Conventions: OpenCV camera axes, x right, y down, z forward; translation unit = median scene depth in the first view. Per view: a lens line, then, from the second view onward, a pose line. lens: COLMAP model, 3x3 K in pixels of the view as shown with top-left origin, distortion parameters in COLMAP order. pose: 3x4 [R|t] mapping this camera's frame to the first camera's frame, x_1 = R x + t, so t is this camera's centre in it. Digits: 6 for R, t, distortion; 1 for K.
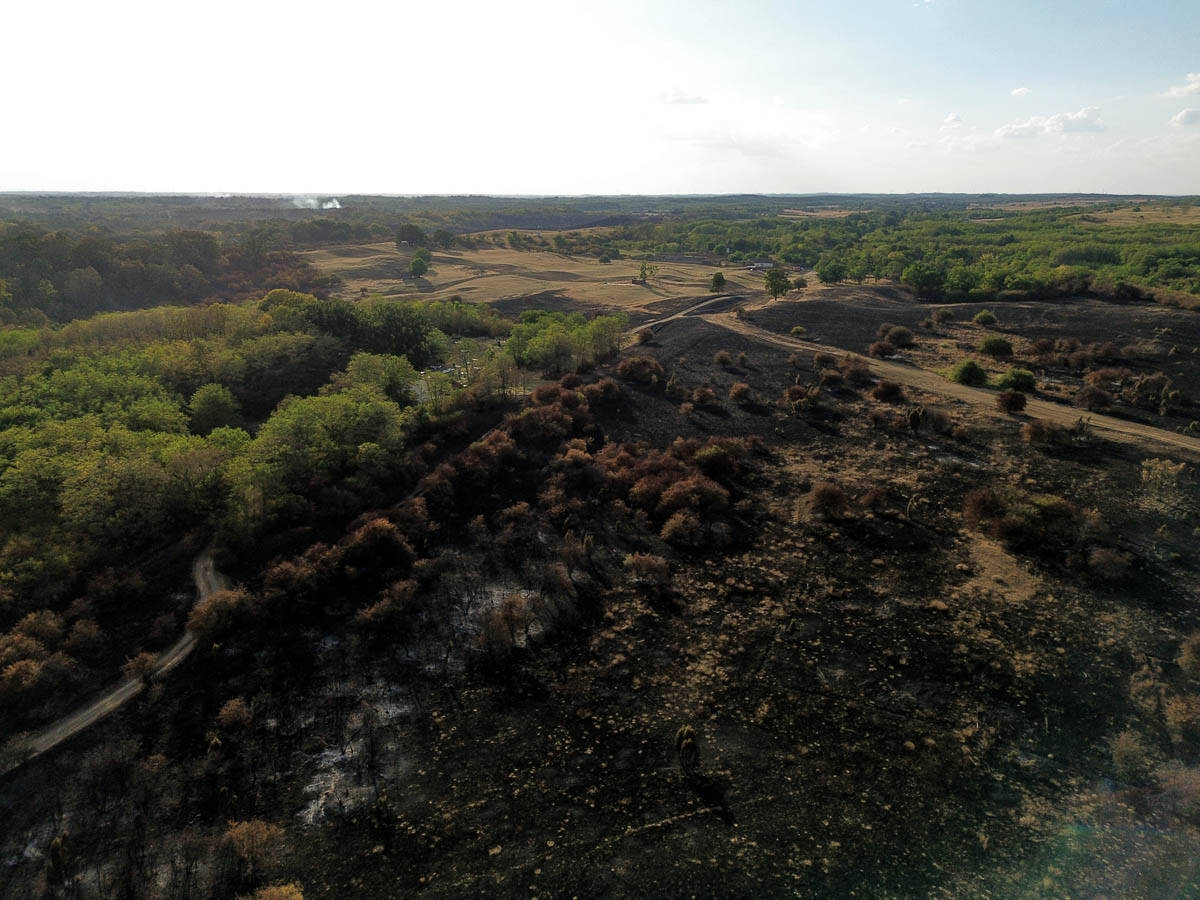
lens RADIAL K [[851.2, 0, 600.0], [0, 851.2, 450.0], [0, 0, 1]] dist [0.067151, -0.052920]
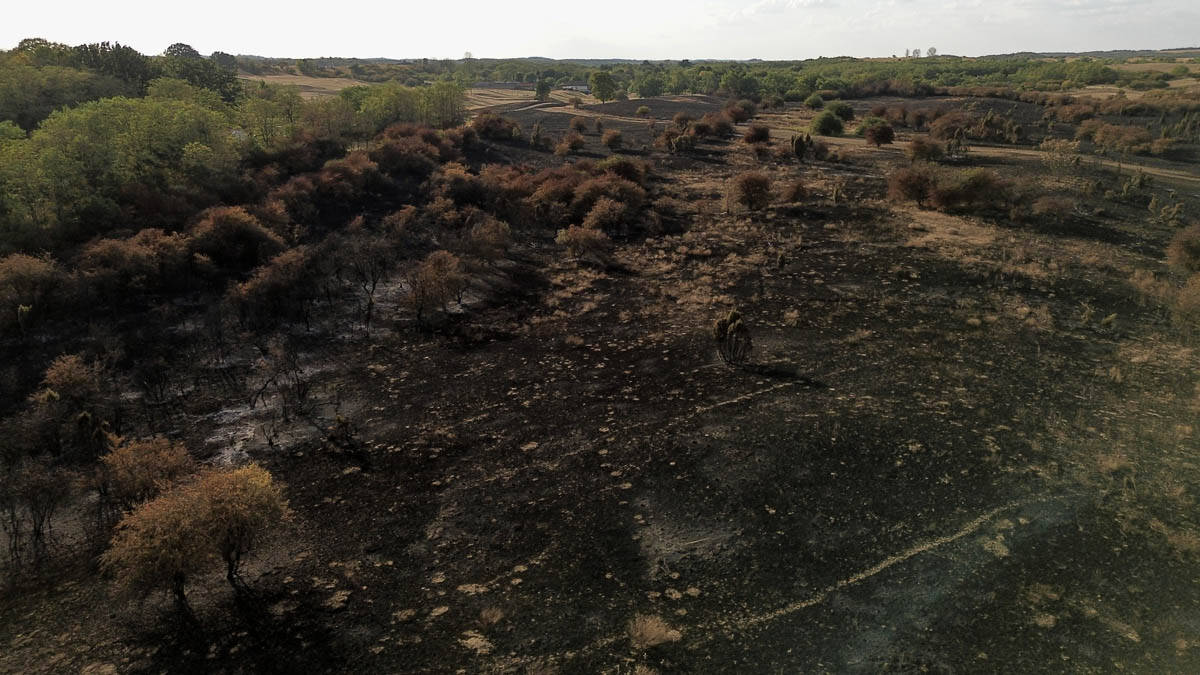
lens RADIAL K [[849.2, 0, 600.0], [0, 849.2, 337.5], [0, 0, 1]] dist [0.067907, -0.059261]
pose [[0.971645, -0.074494, 0.224402, -0.131141], [0.069948, 0.997153, 0.028153, 0.220289], [-0.225860, -0.011658, 0.974090, 0.190598]]
